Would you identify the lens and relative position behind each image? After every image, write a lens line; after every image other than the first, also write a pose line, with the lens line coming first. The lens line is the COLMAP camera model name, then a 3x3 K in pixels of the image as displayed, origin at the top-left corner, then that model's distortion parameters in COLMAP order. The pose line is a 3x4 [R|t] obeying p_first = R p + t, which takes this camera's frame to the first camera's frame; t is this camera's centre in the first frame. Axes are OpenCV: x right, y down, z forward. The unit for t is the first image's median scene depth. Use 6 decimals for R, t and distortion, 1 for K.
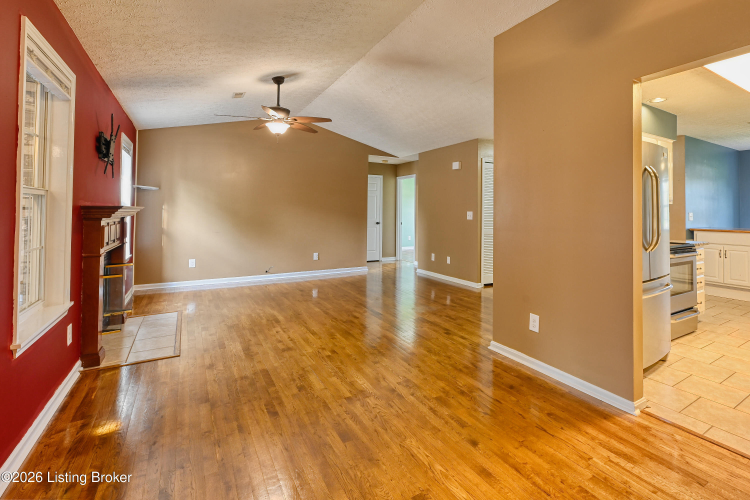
lens RADIAL K [[351.8, 0, 375.7], [0, 351.8, 206.5], [0, 0, 1]] dist [-0.000160, -0.000153]
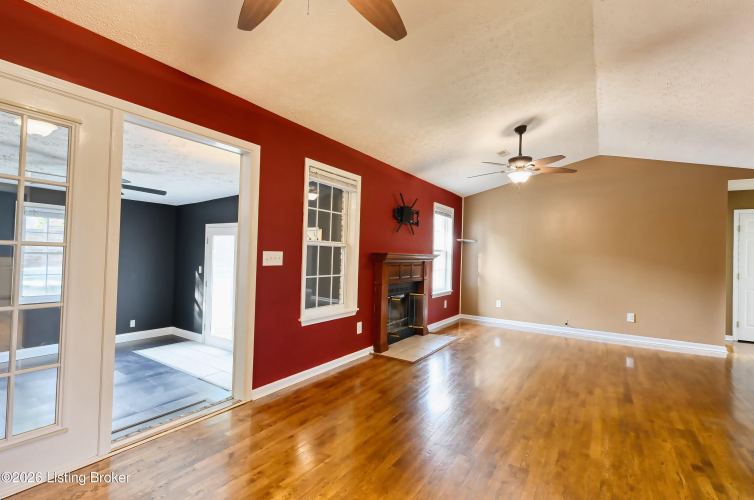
lens RADIAL K [[319.6, 0, 377.0], [0, 319.6, 250.0], [0, 0, 1]] dist [0.000011, -0.000075]
pose [[0.473136, -0.008801, -0.880945, 0.336039], [-0.012046, 0.999792, -0.016458, 0.006851], [0.880907, 0.018399, 0.472932, 0.206398]]
